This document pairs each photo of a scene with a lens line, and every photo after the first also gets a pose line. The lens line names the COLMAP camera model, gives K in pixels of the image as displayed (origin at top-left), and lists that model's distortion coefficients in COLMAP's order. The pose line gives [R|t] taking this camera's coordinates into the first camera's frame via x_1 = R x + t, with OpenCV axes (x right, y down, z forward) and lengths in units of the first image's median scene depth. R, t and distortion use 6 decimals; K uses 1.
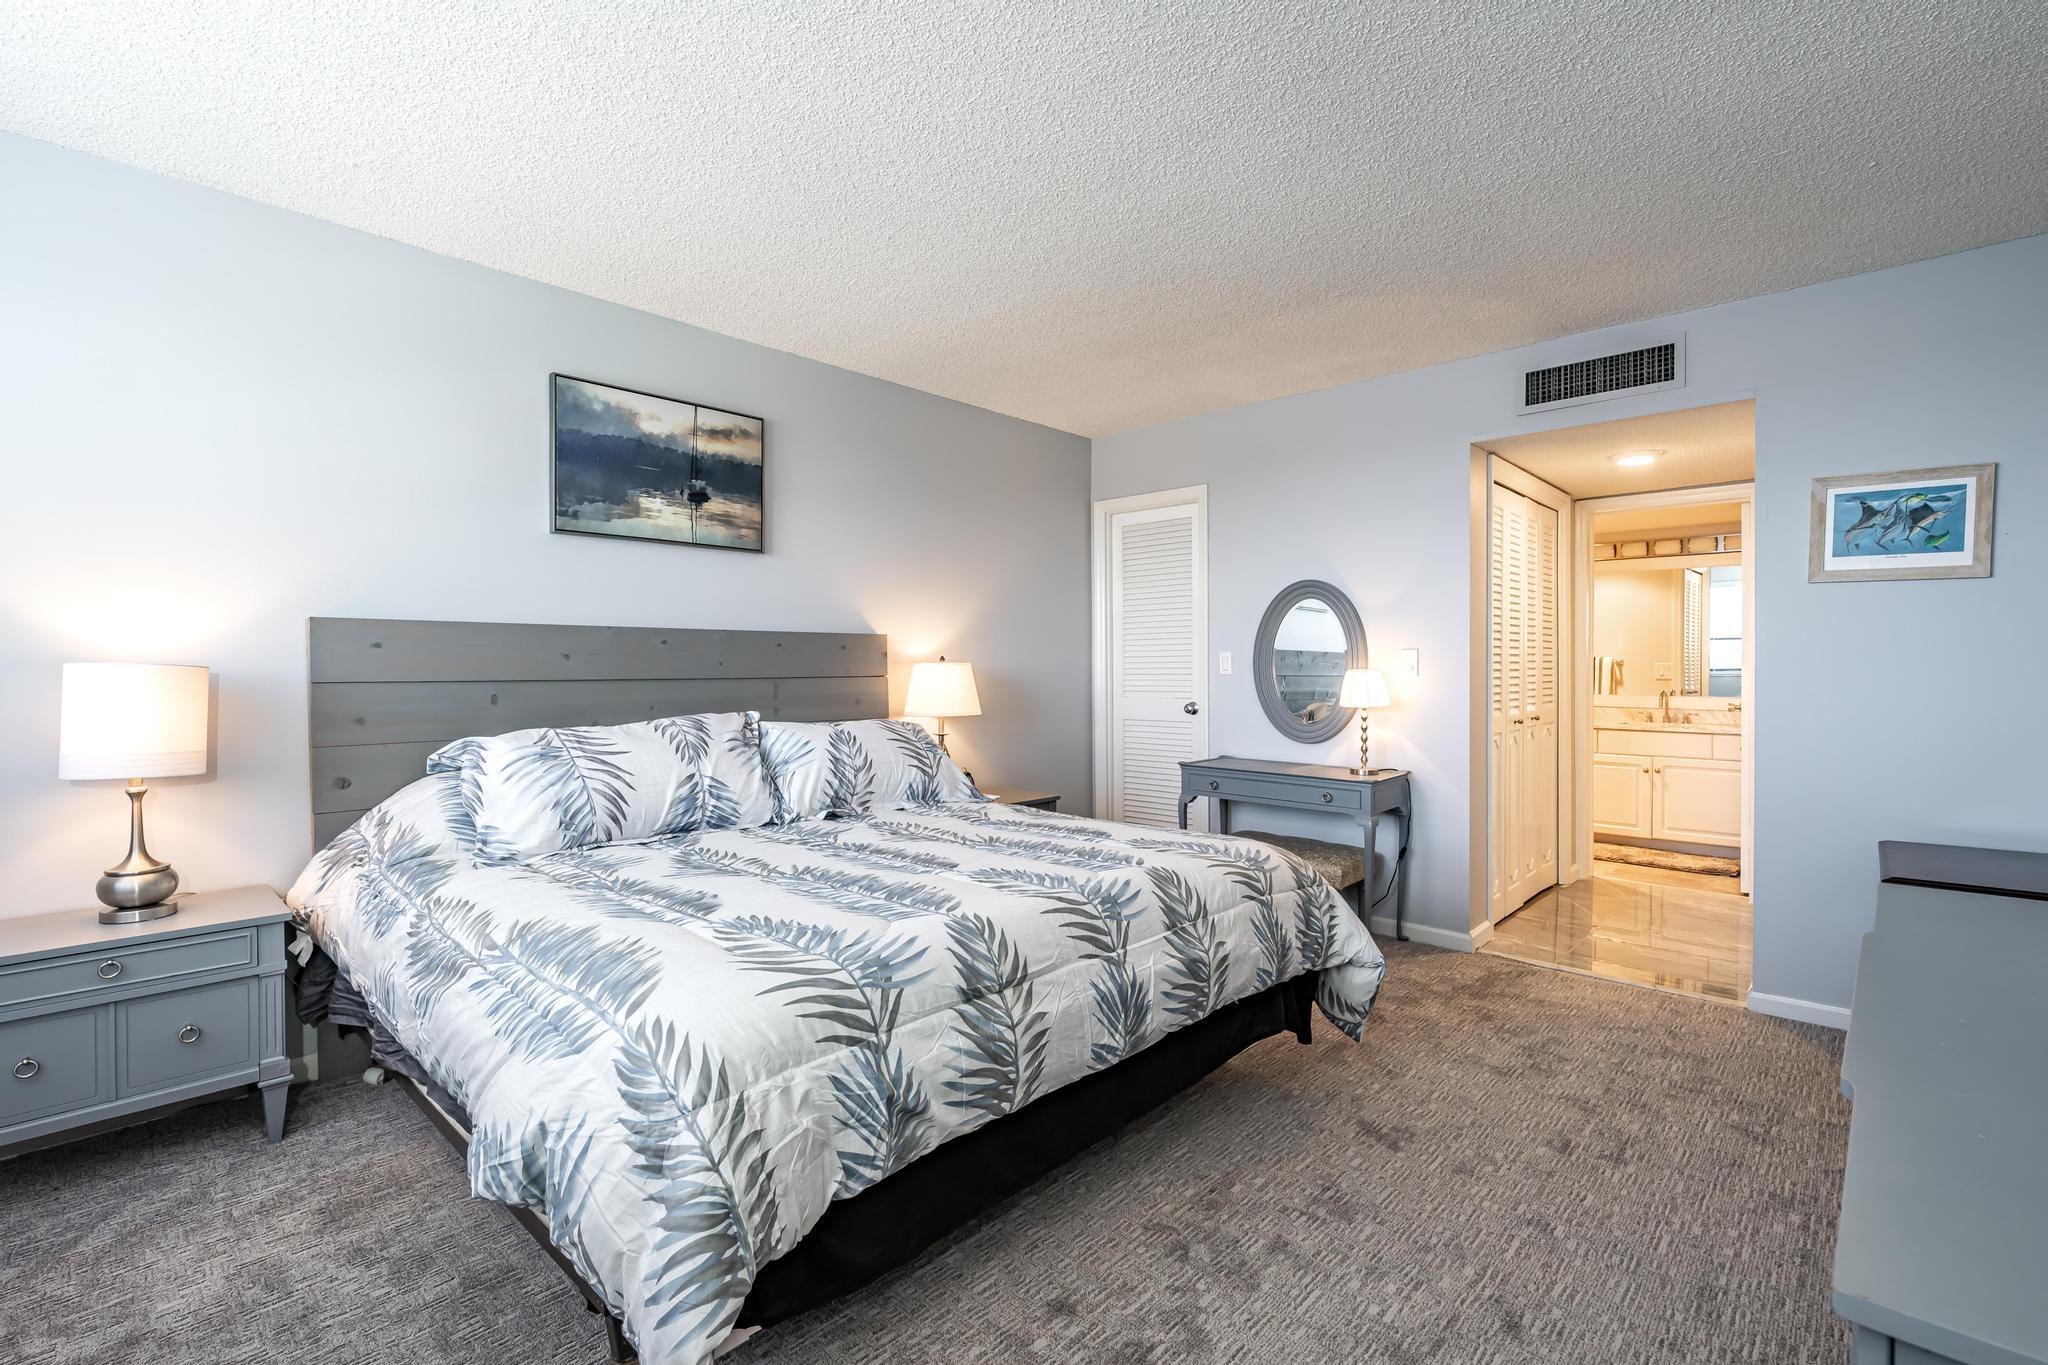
lens RADIAL K [[947.9, 0, 1025.6], [0, 947.9, 677.5], [0, 0, 1]] dist [-0.002429, 0.000021]
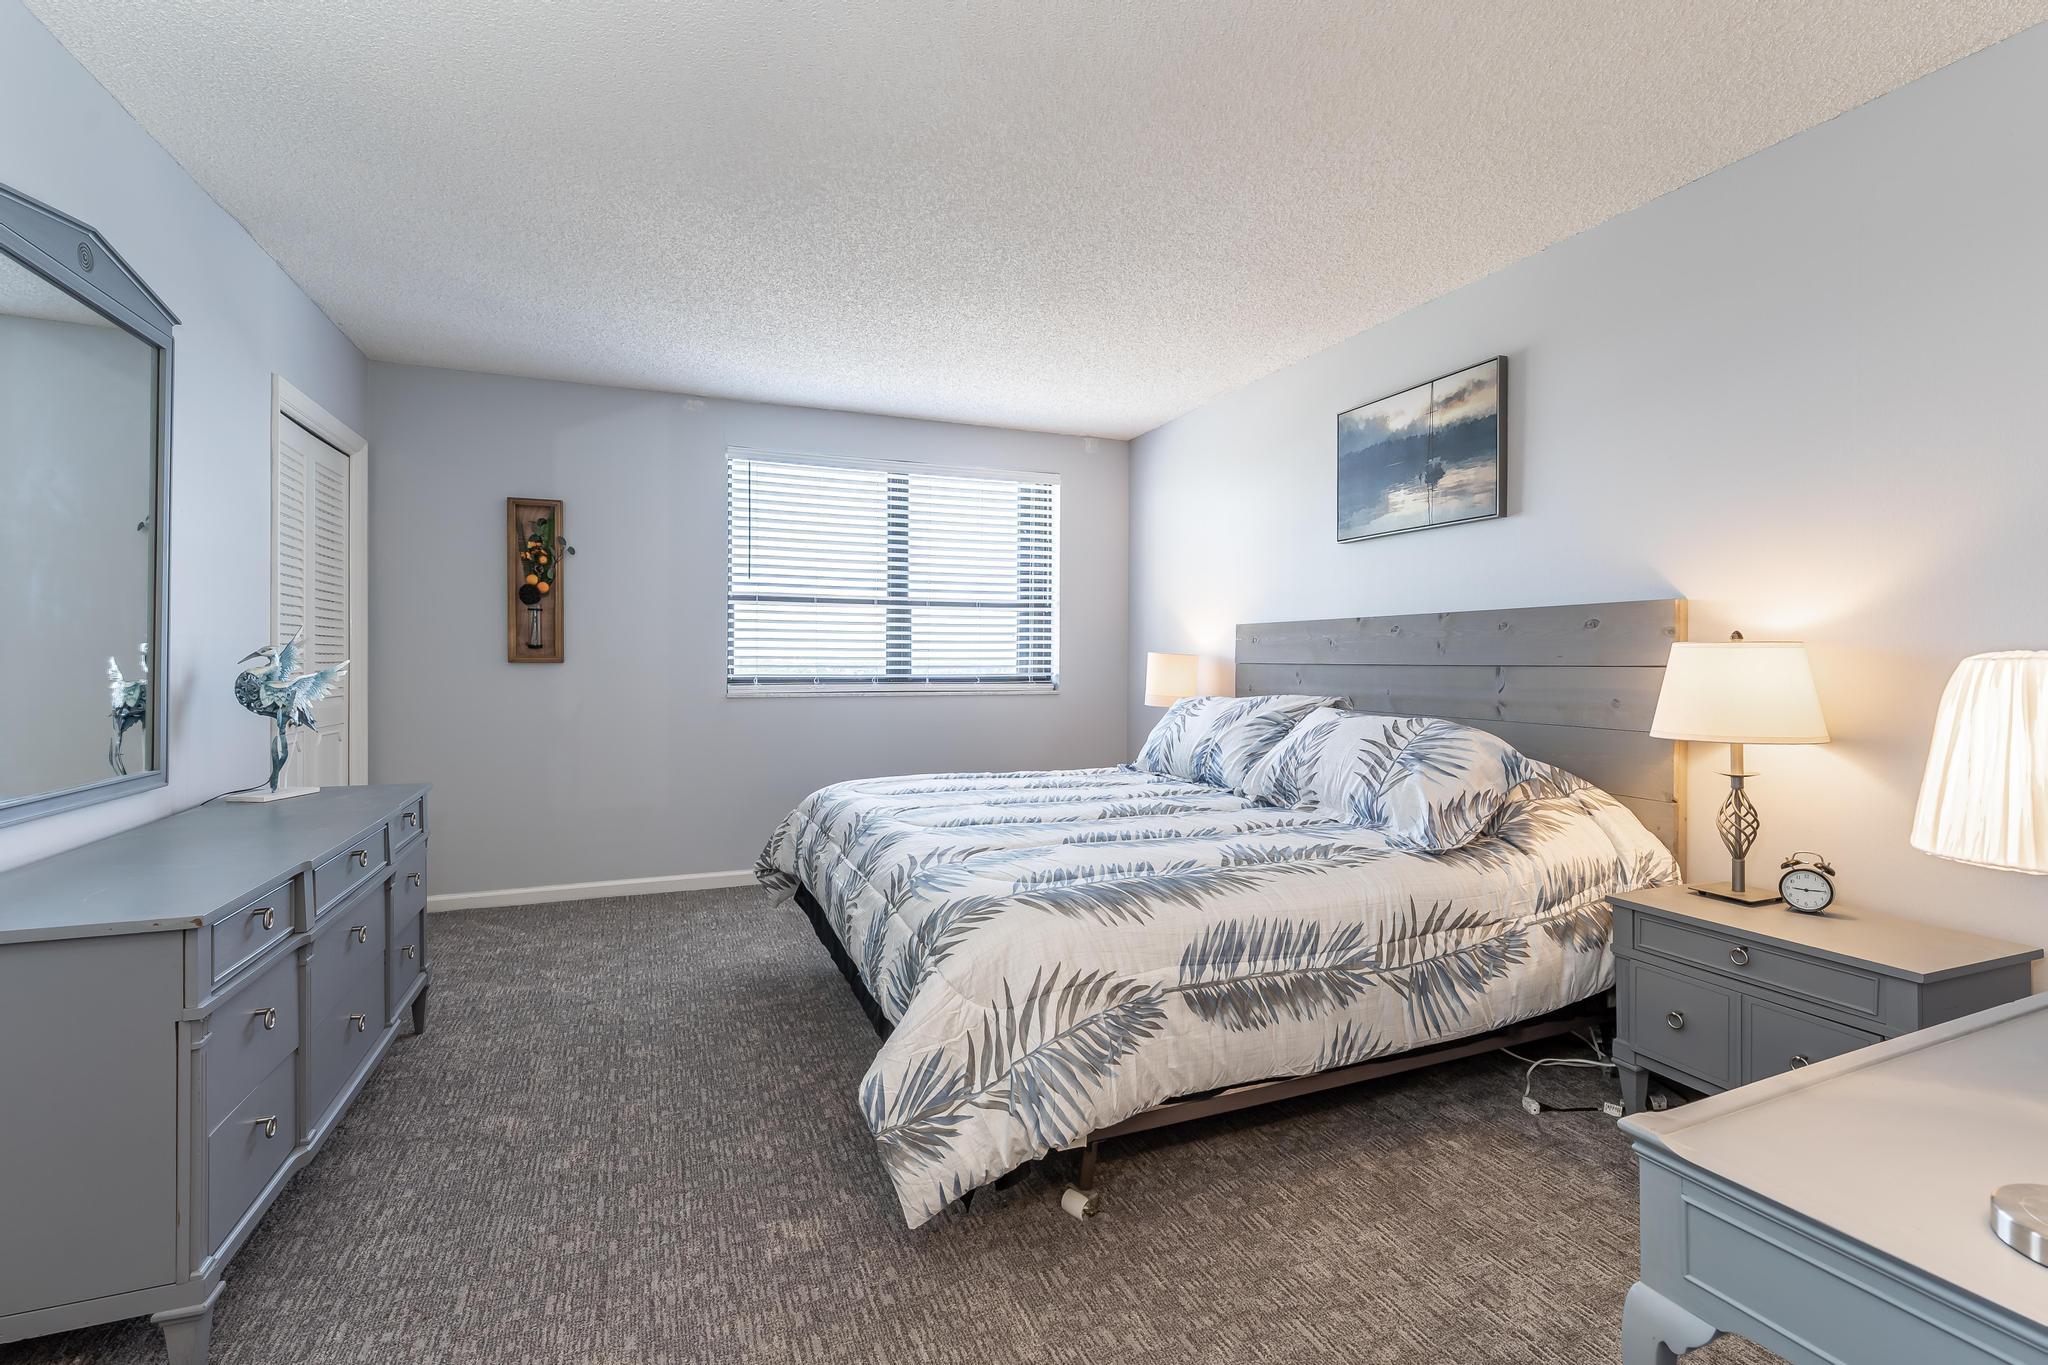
lens RADIAL K [[947.9, 0, 1031.0], [0, 947.9, 666.8], [0, 0, 1]] dist [-0.002429, 0.000021]
pose [[-0.431656, 0.017488, -0.901869, 0.707008], [-0.000671, 0.999806, 0.019708, -0.014633], [0.902038, 0.009112, -0.431560, 1.051398]]
